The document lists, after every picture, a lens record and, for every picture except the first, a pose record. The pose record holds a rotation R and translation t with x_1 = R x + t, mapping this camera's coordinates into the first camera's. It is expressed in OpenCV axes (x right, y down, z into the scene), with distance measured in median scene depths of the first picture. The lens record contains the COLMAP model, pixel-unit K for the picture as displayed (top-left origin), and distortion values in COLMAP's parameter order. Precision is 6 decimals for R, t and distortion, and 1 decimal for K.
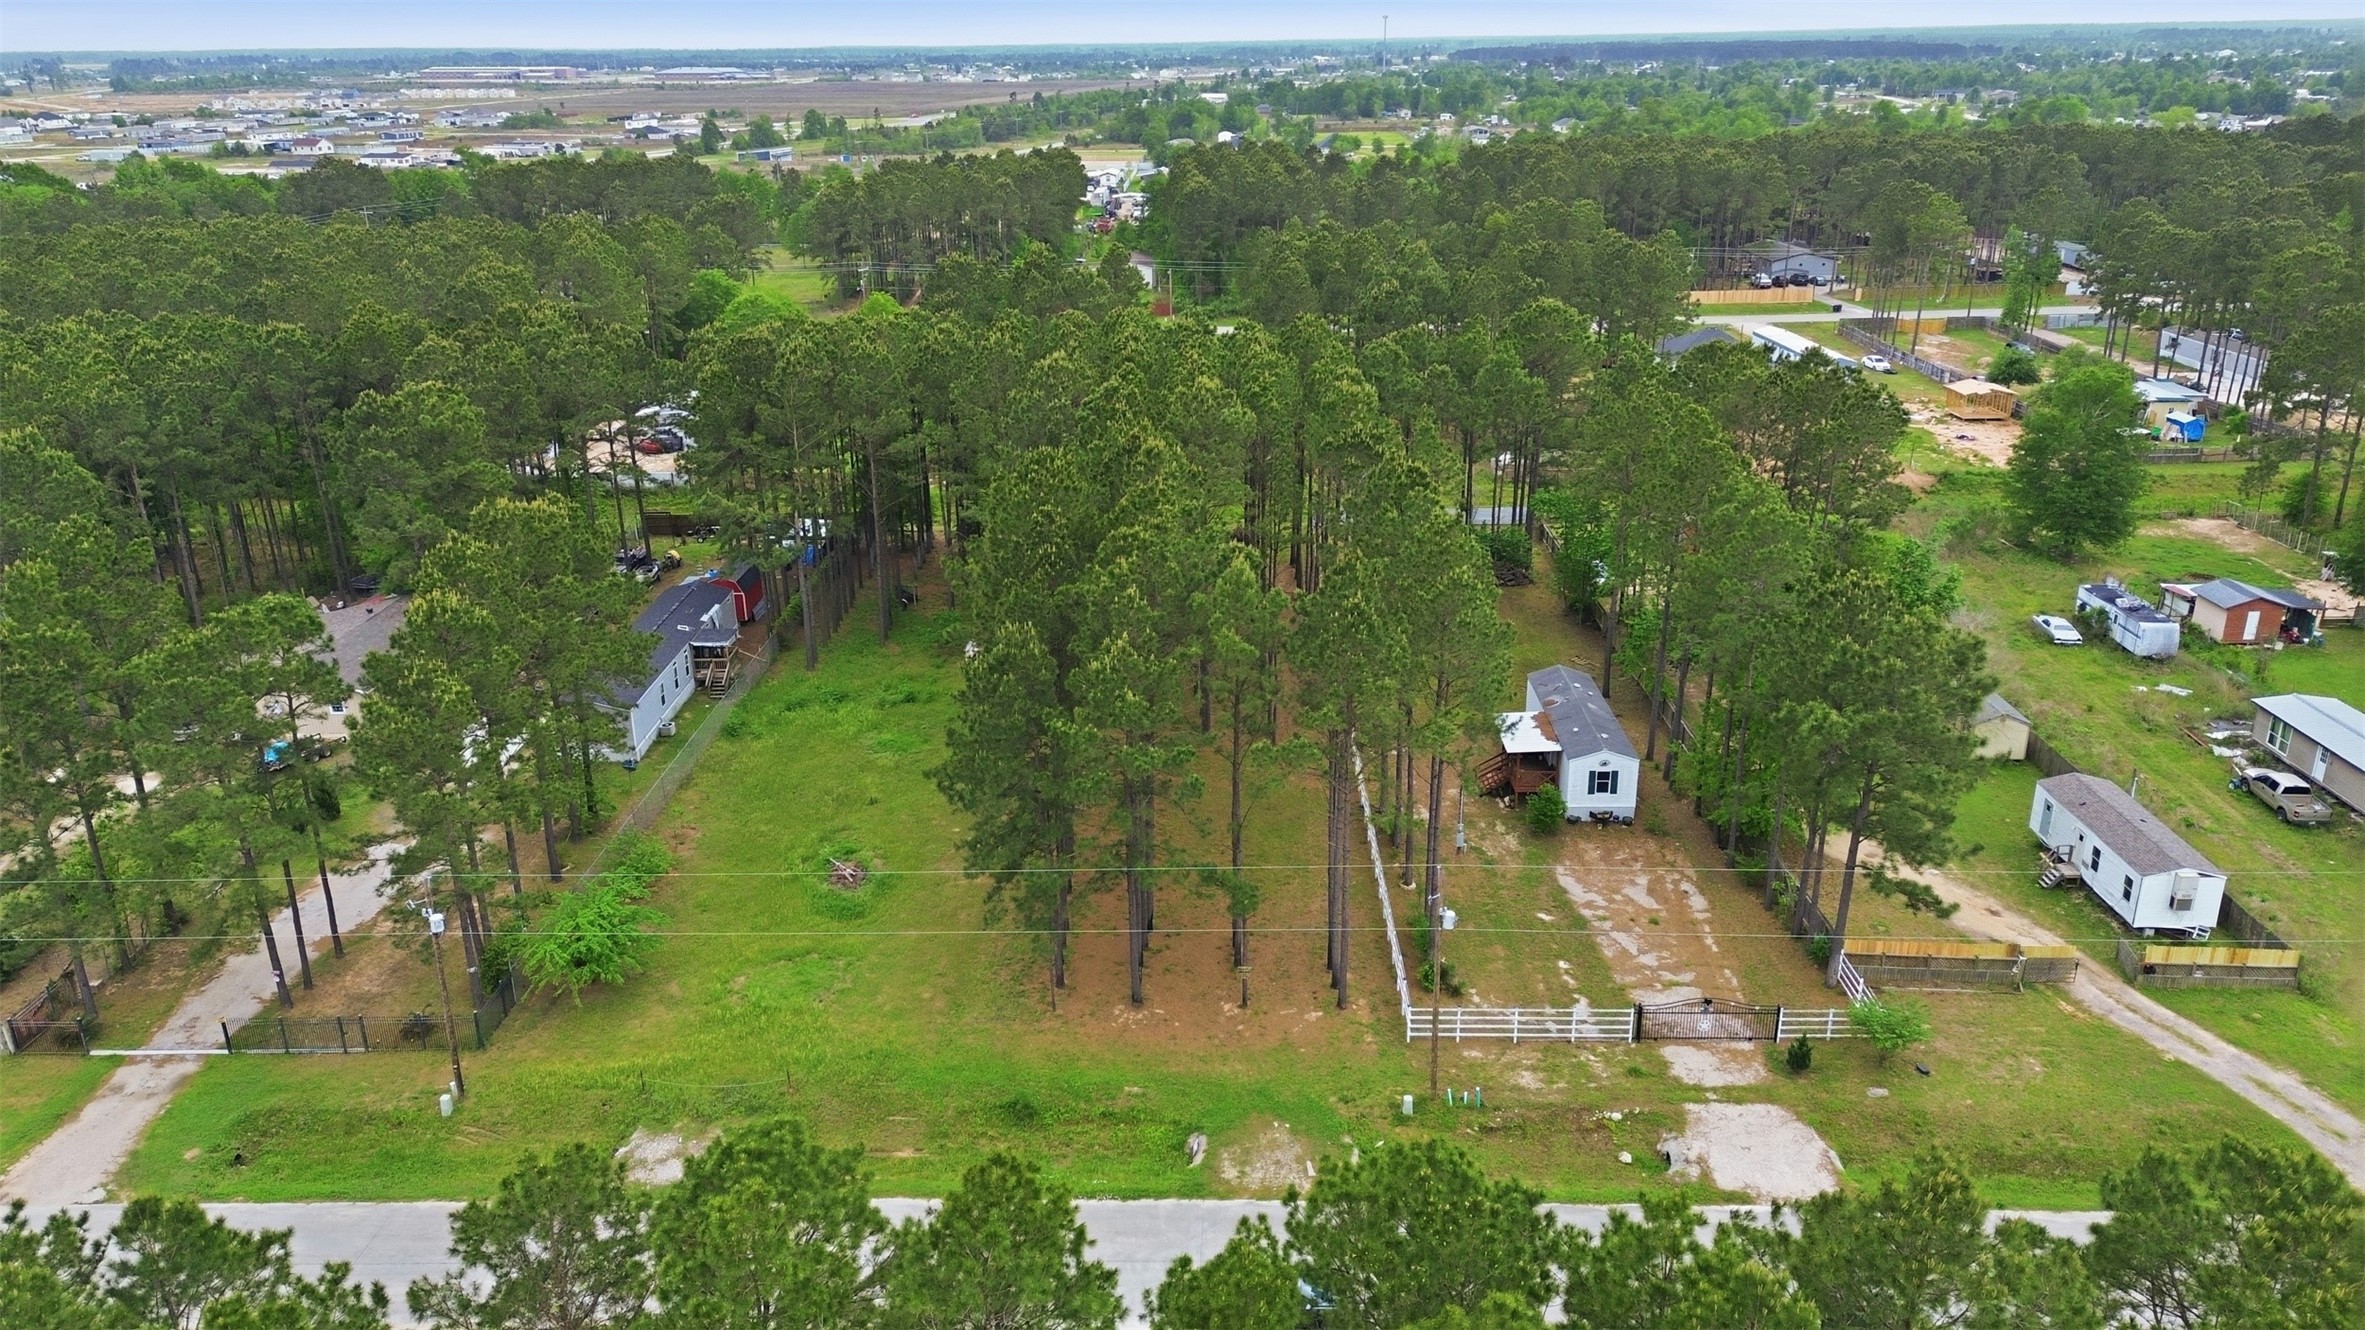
lens RADIAL K [[1679.1, 0, 1193.0], [0, 1679.1, 666.1], [0, 0, 1]] dist [0.066923, -0.048921]
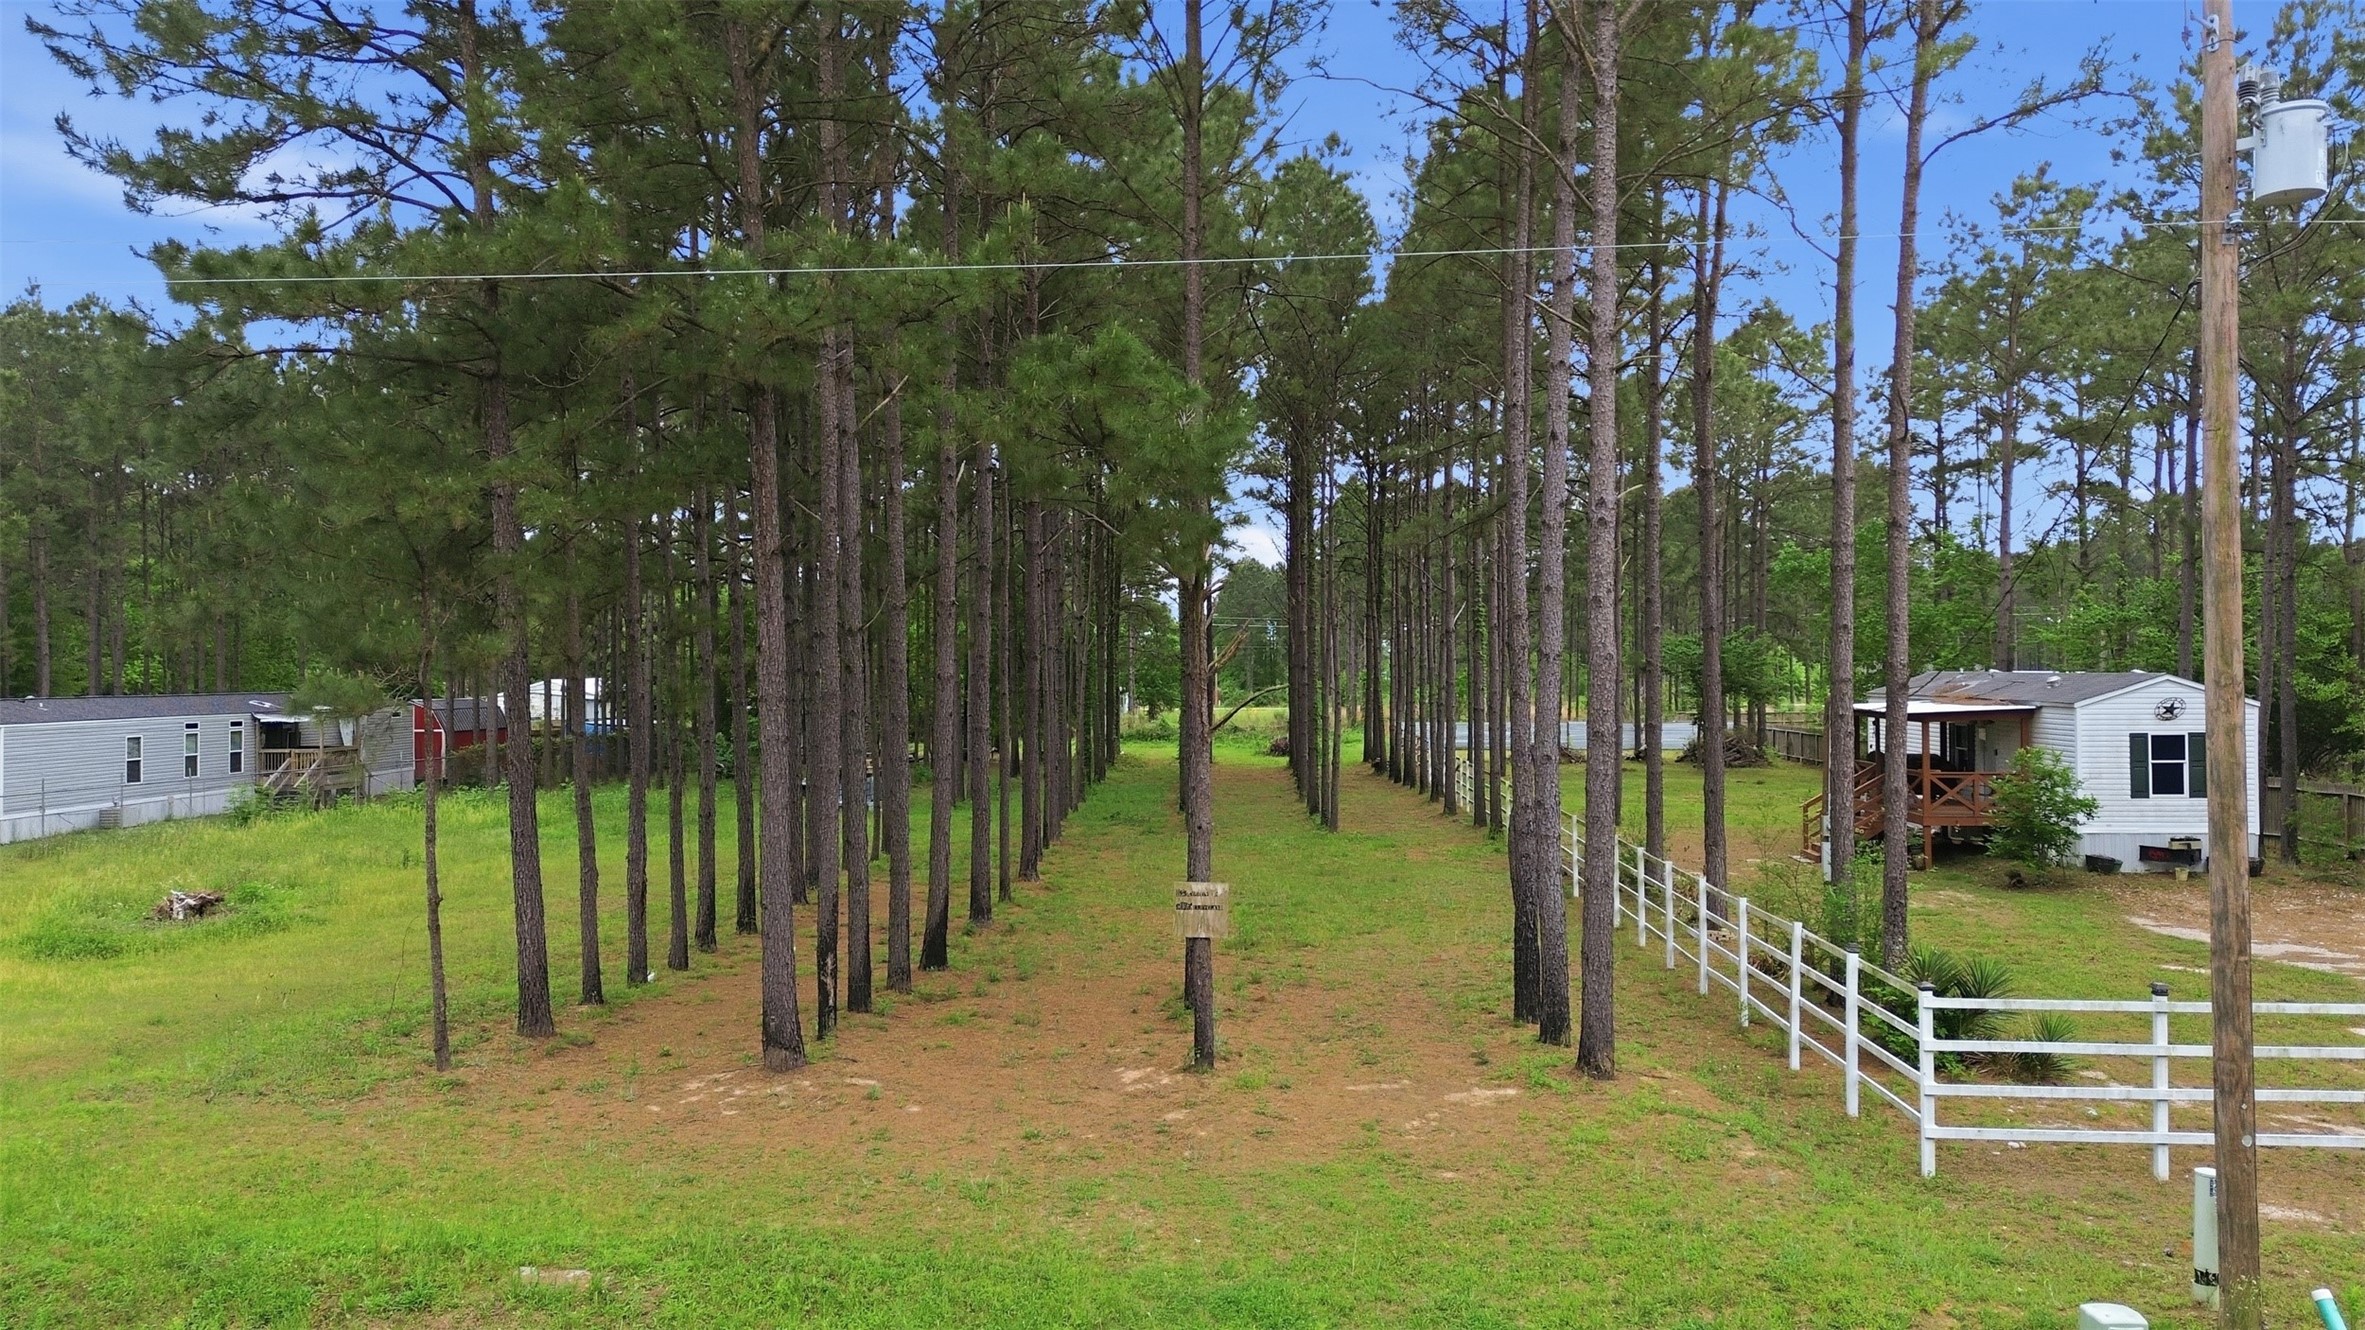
lens RADIAL K [[1679.1, 0, 1182.0], [0, 1679.1, 672.2], [0, 0, 1]] dist [0.066923, -0.048921]
pose [[0.998381, 0.004027, -0.056729, 0.037944], [-0.022583, 0.943549, -0.330463, 0.207975], [0.052196, 0.331209, 0.942113, 0.671281]]
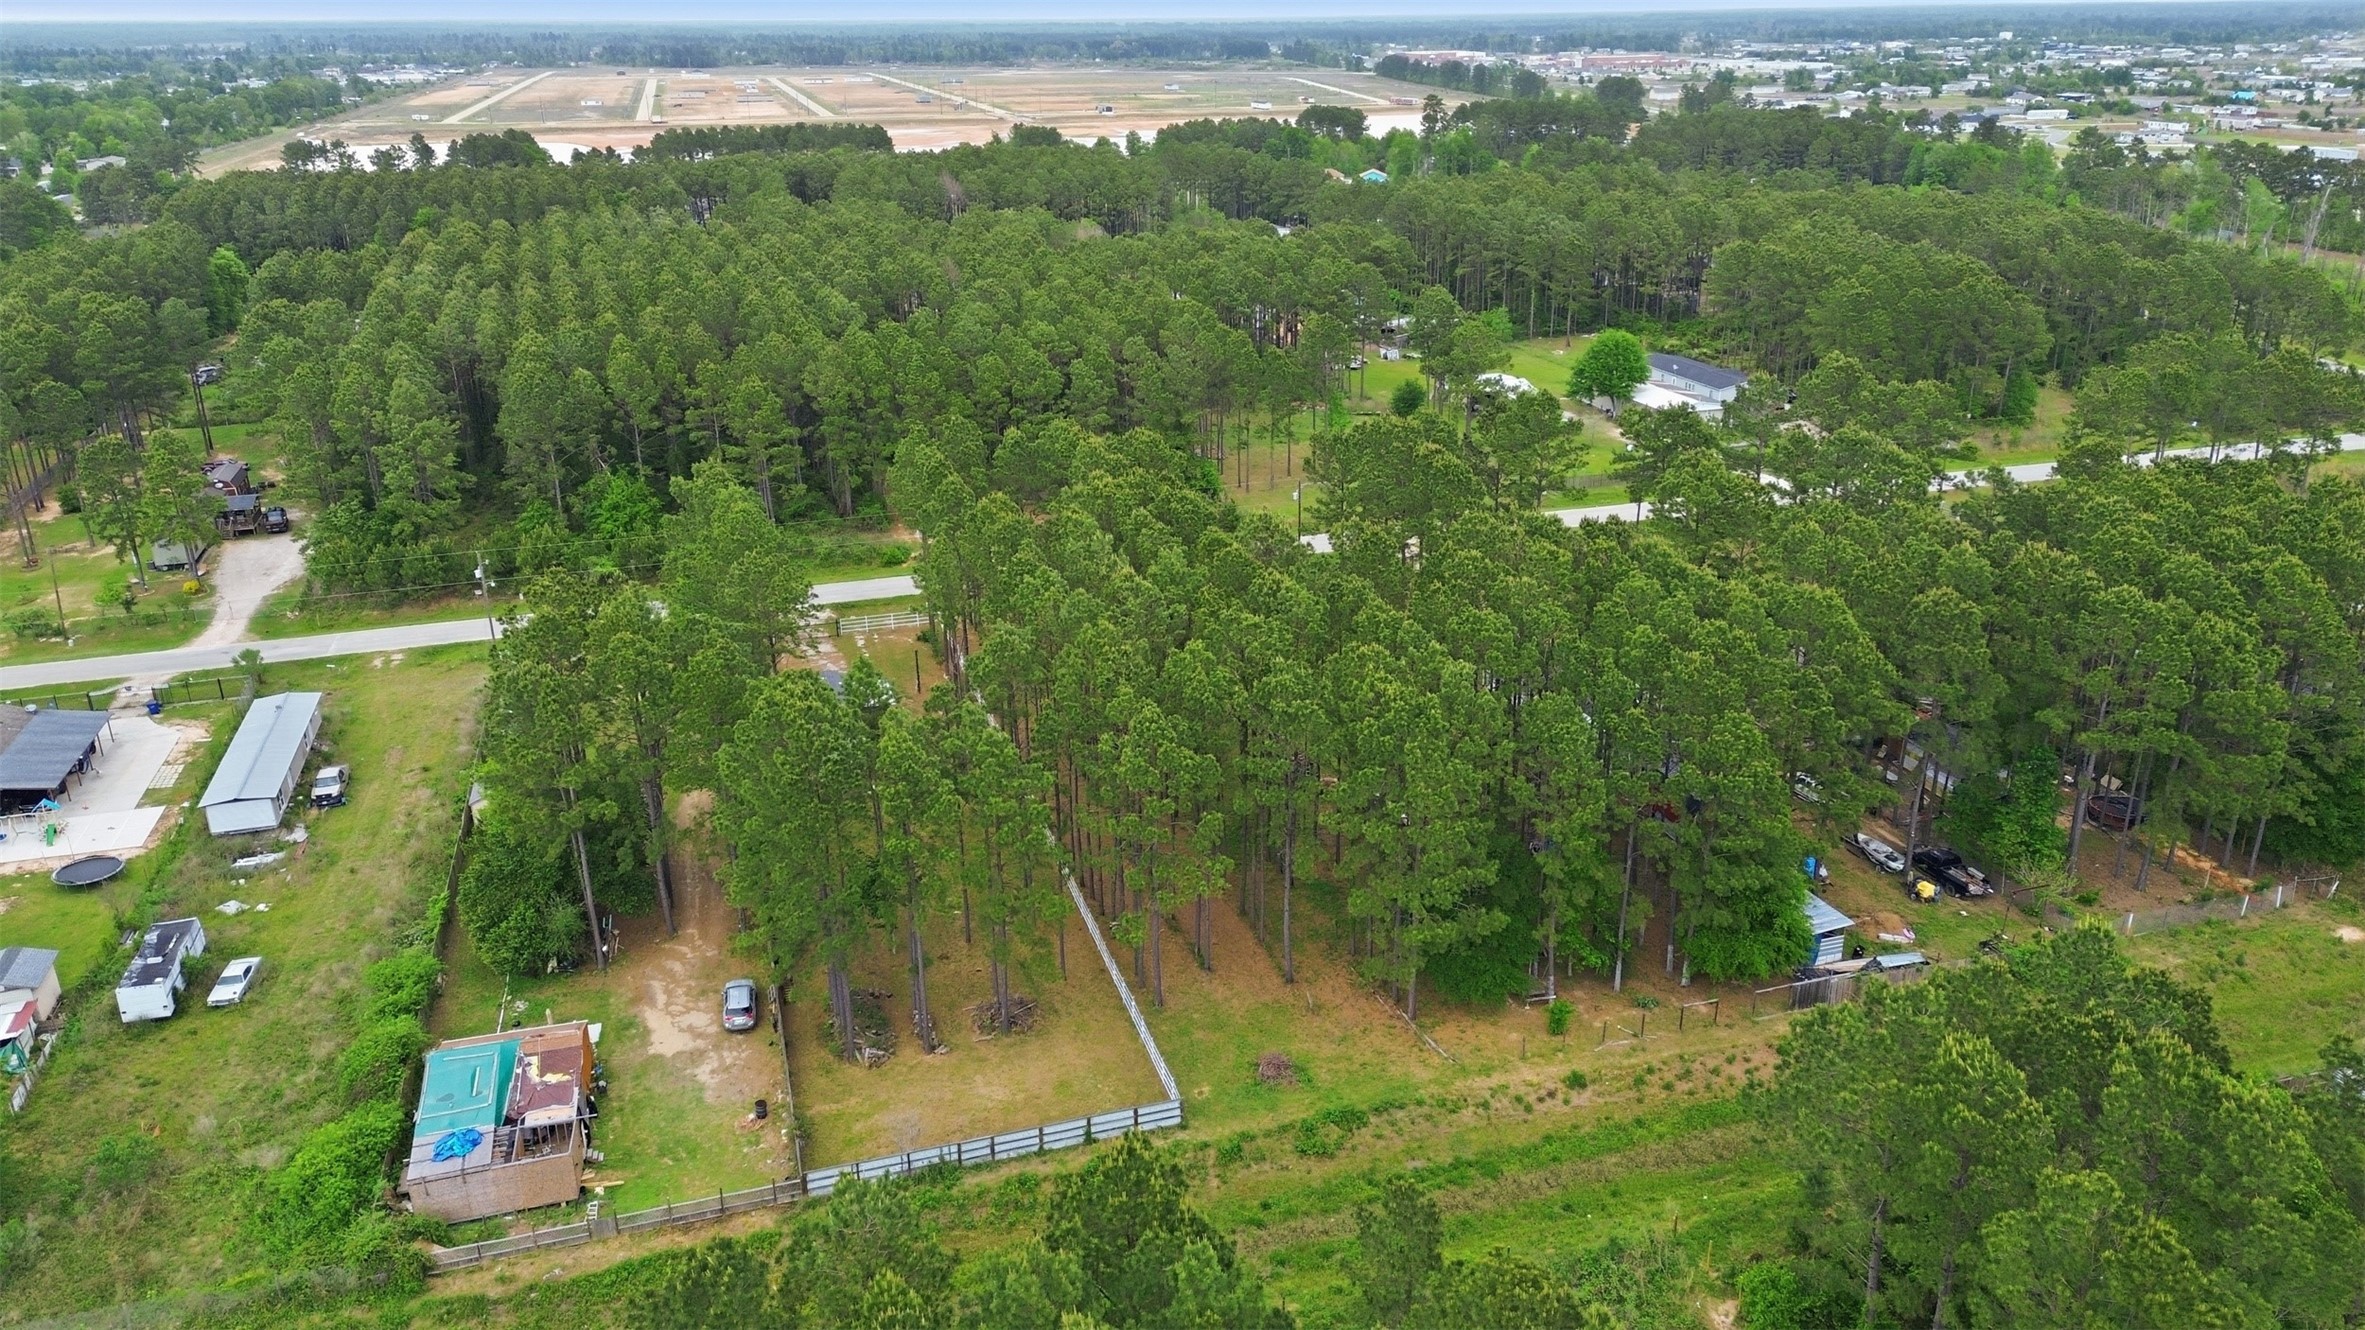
lens RADIAL K [[1679.1, 0, 1188.1], [0, 1679.1, 661.0], [0, 0, 1]] dist [0.066923, -0.048921]
pose [[-0.949920, 0.127513, -0.285295, 0.402570], [-0.084815, 0.773487, 0.628111, -1.073517], [0.300764, 0.620852, -0.723936, 2.450006]]
